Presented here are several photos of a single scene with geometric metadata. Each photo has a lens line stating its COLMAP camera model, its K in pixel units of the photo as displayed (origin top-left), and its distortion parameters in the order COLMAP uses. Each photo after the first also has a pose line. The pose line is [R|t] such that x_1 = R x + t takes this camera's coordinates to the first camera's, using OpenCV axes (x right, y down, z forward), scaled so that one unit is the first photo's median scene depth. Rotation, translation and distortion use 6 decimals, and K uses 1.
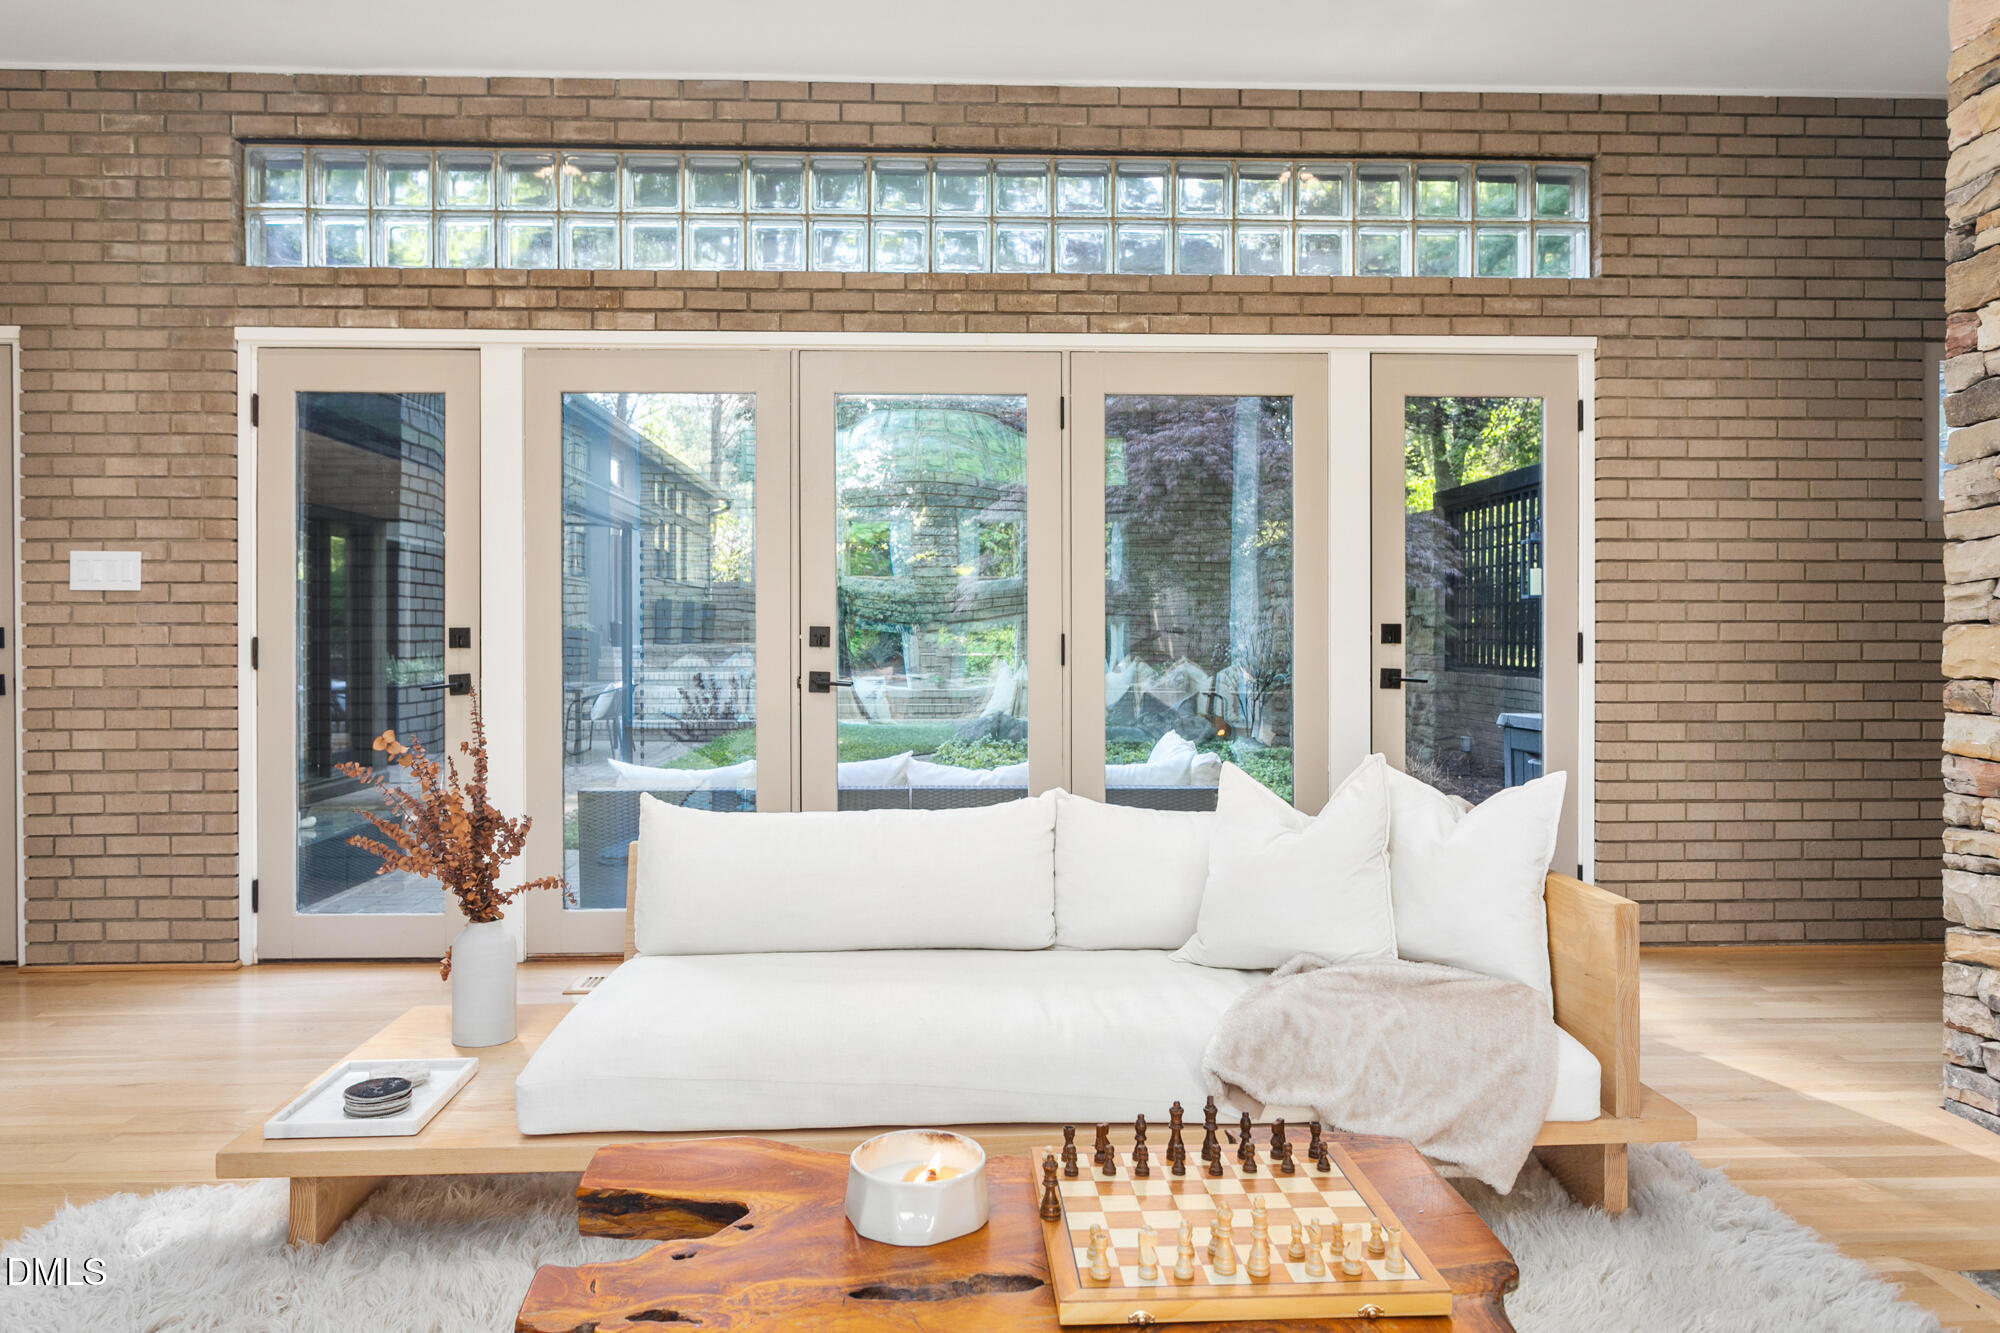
lens RADIAL K [[1443.3, 0, 1013.7], [0, 1443.3, 646.7], [0, 0, 1]] dist [0.004040, -0.001619]
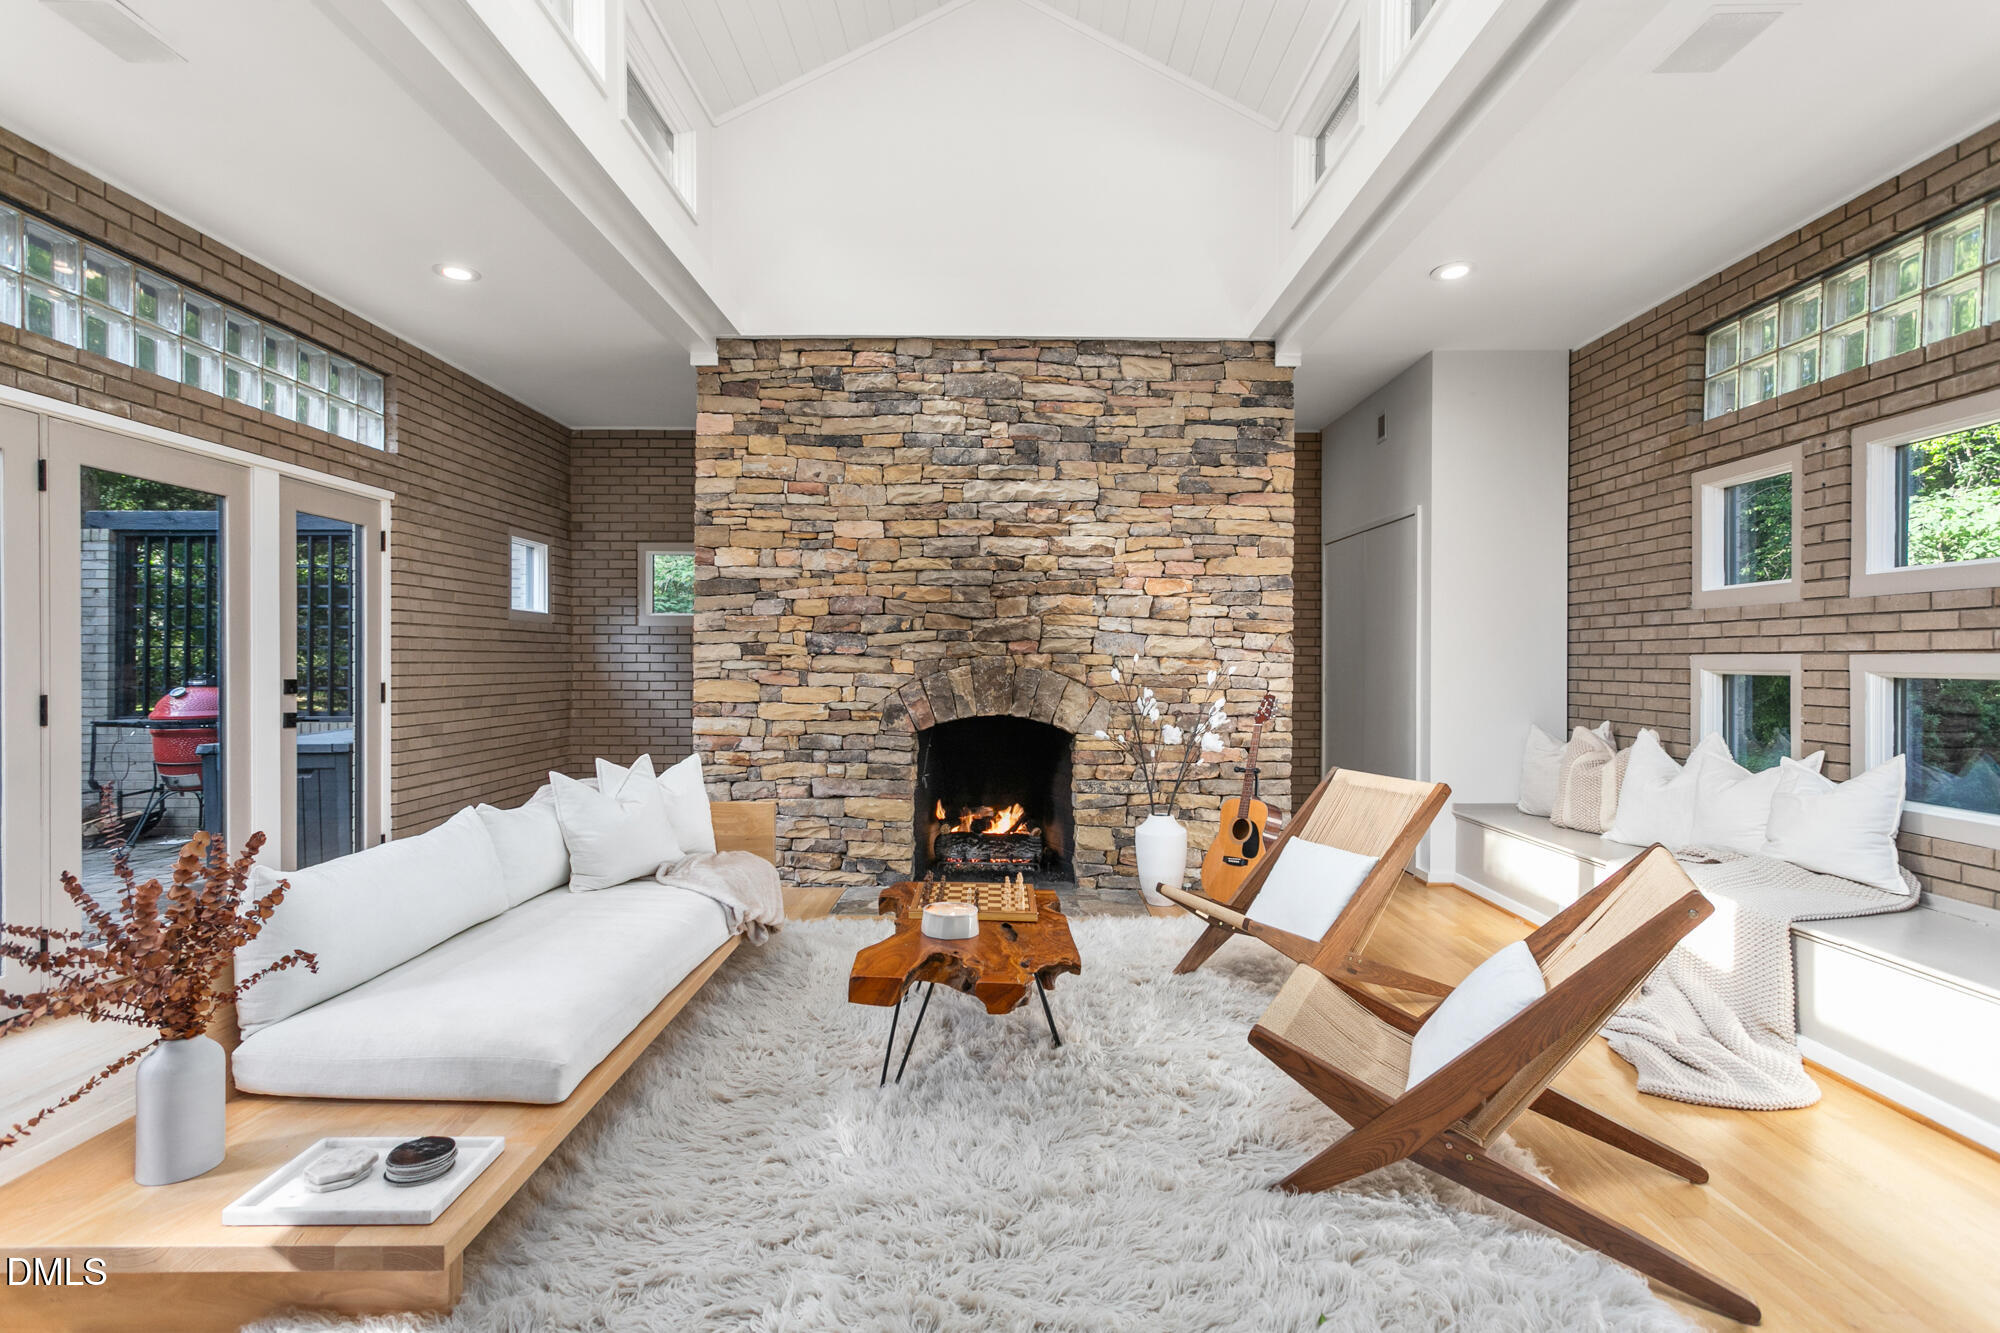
lens RADIAL K [[959.4, 0, 1008.3], [0, 959.4, 664.4], [0, 0, 1]] dist [0.005013, 0.001469]
pose [[0.033983, -0.004556, 0.999412, -0.620679], [0.006407, 0.999970, 0.004341, -0.030382], [-0.999402, 0.006255, 0.034011, 0.312502]]
